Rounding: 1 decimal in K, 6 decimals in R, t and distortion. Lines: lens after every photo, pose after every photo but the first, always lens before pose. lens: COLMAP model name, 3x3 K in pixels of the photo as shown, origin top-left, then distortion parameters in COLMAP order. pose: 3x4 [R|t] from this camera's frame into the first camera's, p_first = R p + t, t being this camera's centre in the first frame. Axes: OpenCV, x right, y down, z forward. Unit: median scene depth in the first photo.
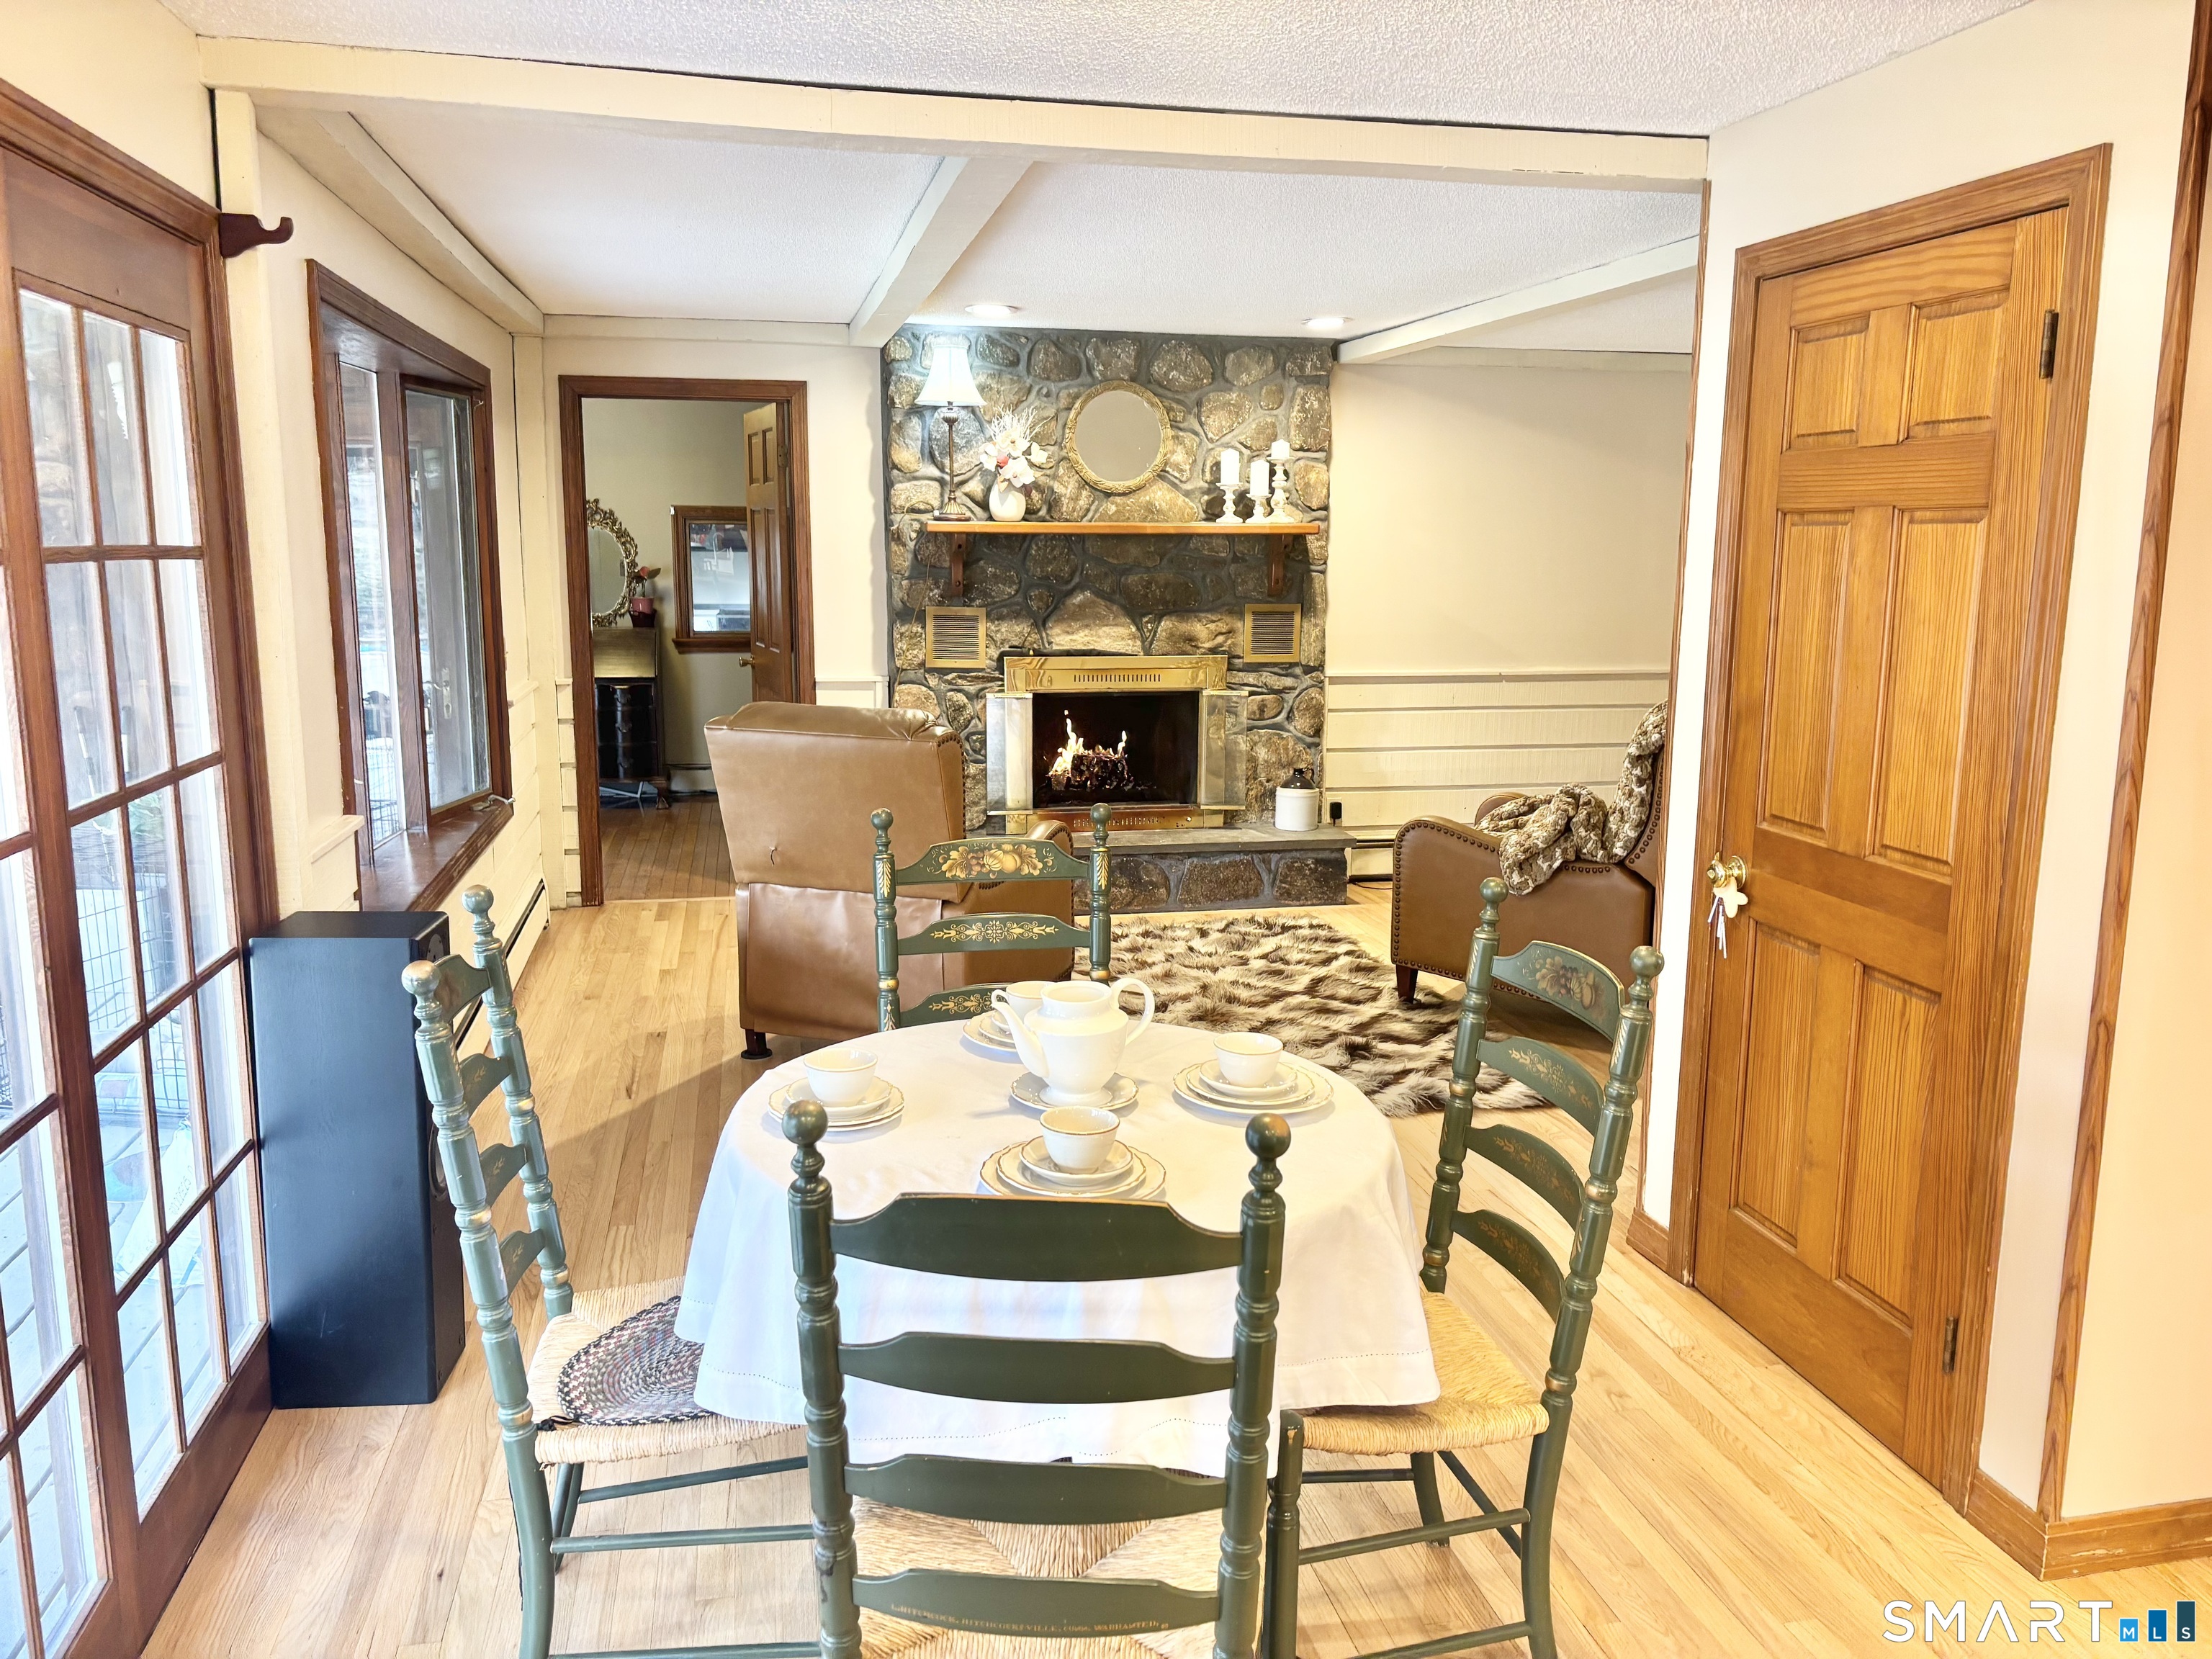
lens RADIAL K [[1663.6, 0, 1115.1], [0, 1663.6, 820.5], [0, 0, 1]] dist [0.056083, -0.066783]
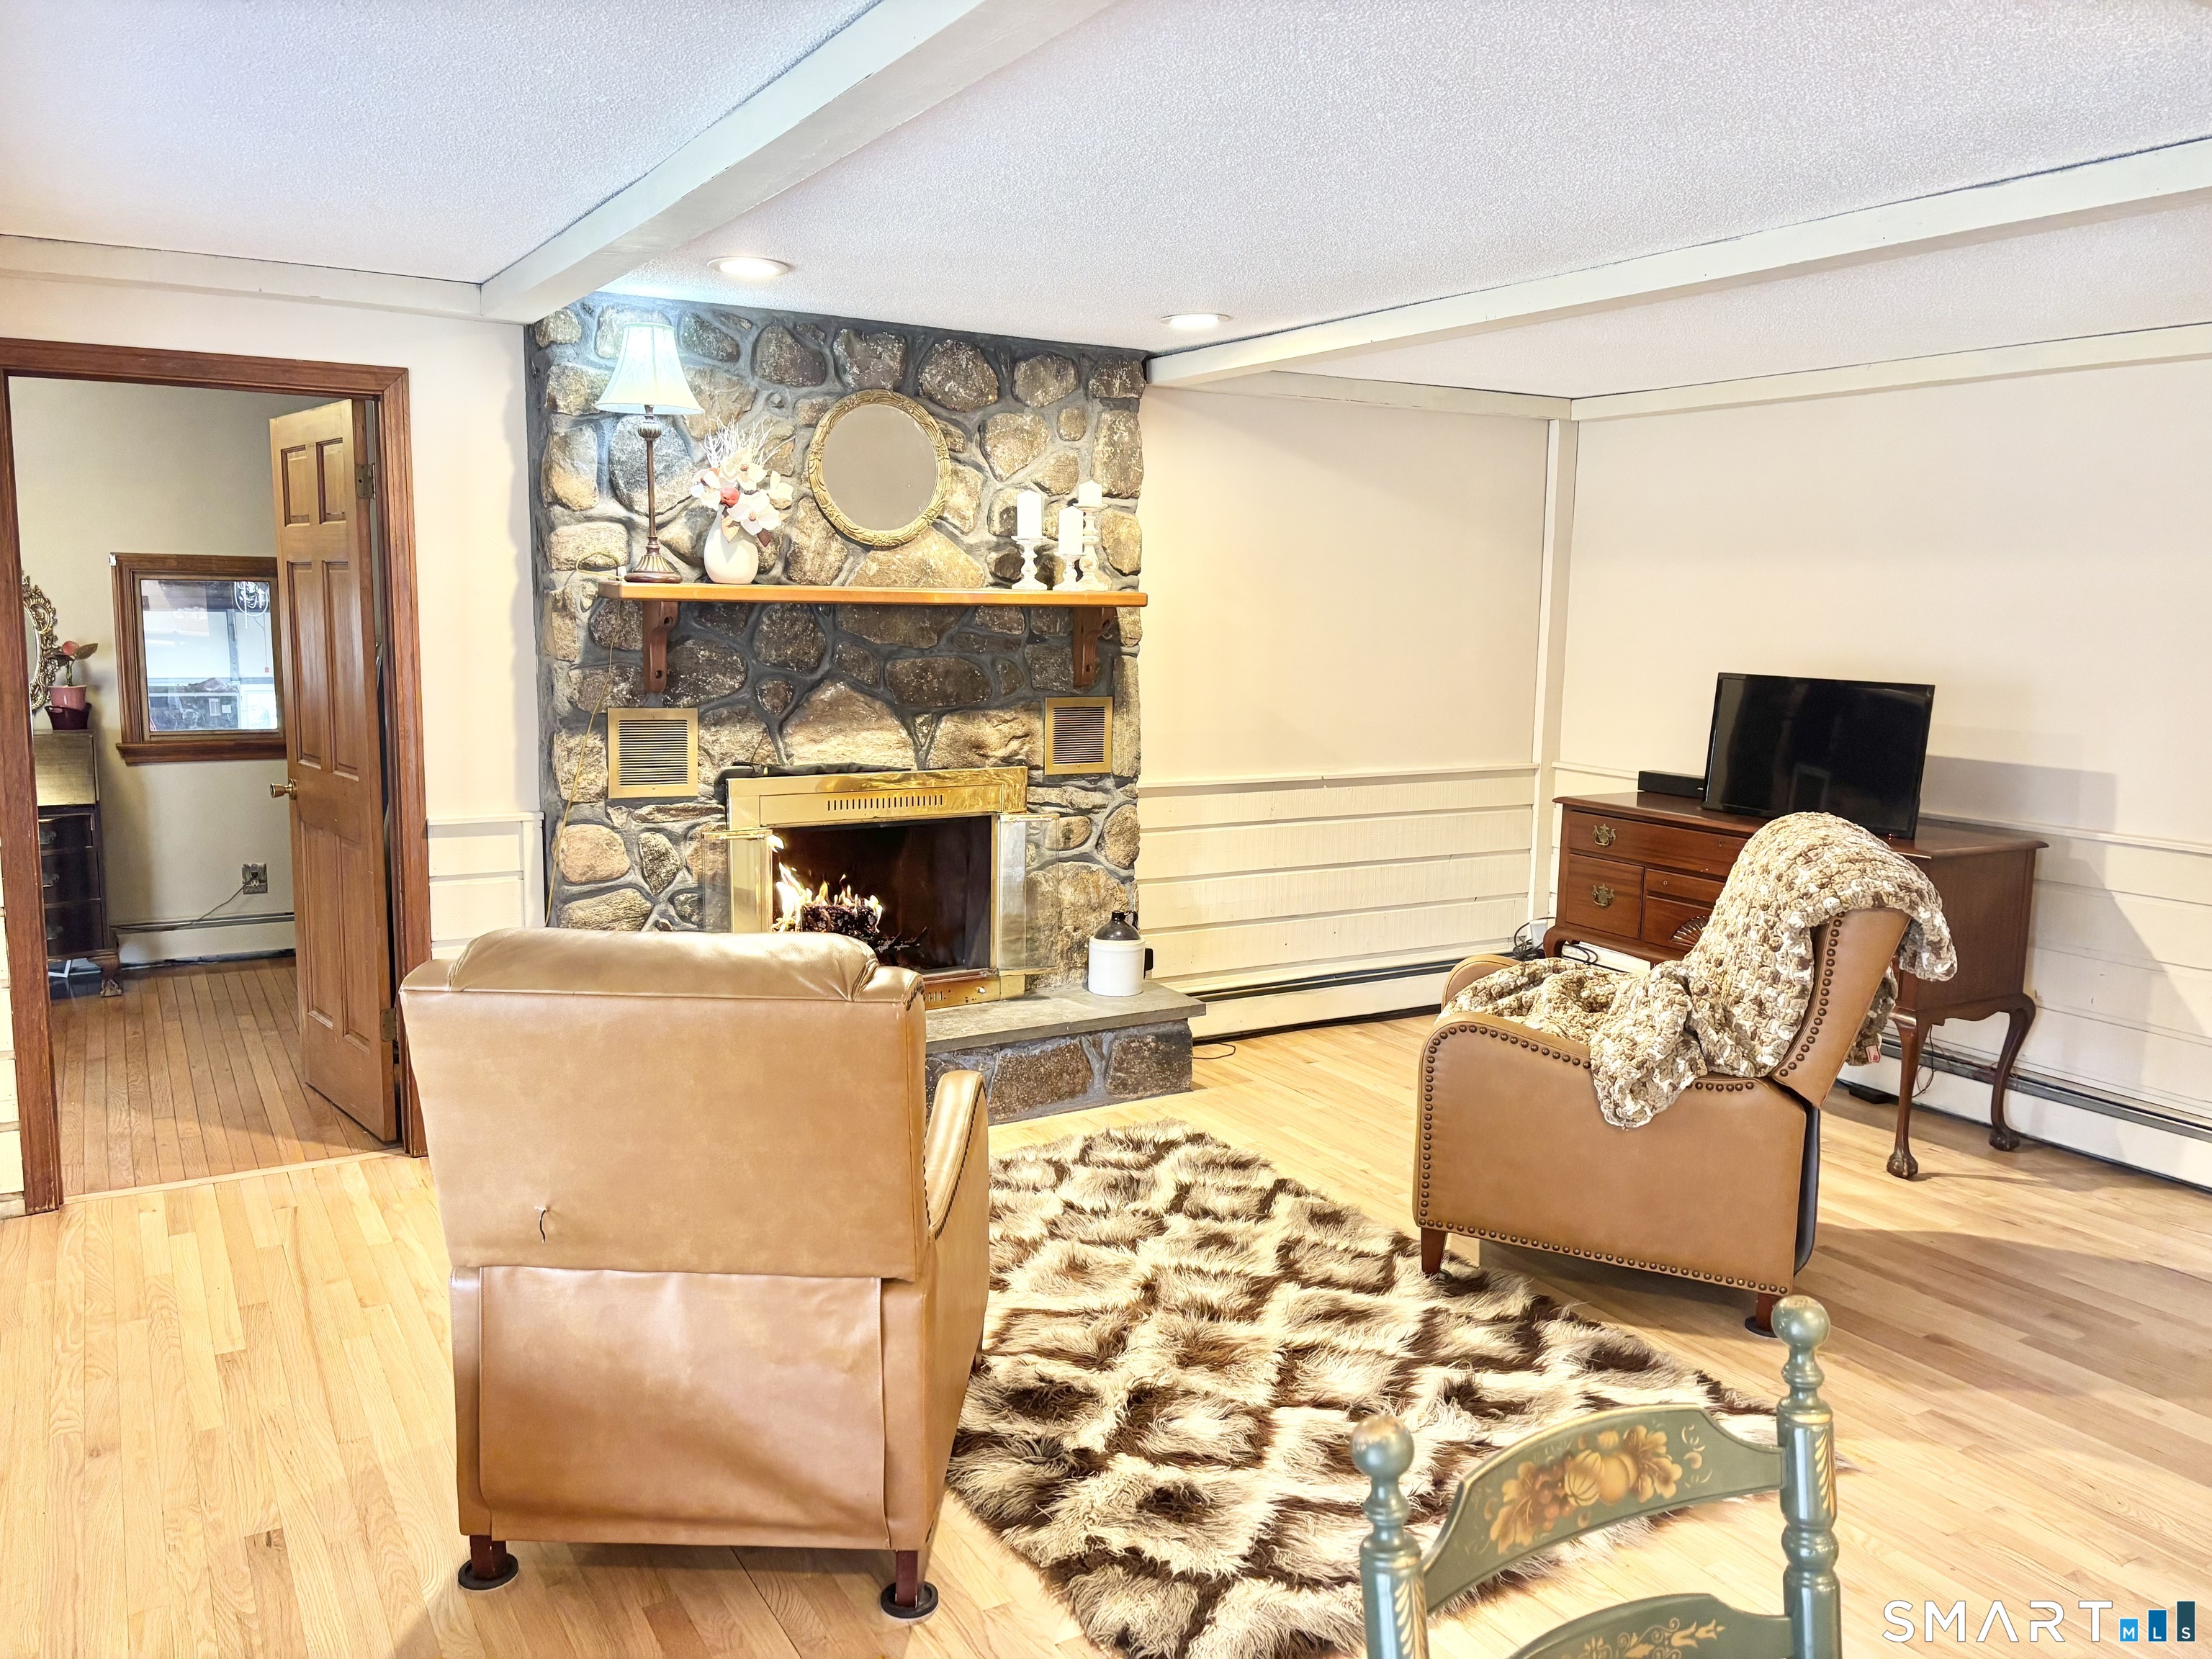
lens RADIAL K [[1663.6, 0, 1110.9], [0, 1663.6, 806.4], [0, 0, 1]] dist [0.056083, -0.066783]
pose [[0.947794, -0.033276, 0.317141, -0.135978], [0.045809, 0.998433, -0.032141, -0.057920], [-0.315575, 0.044991, 0.947834, 0.297806]]
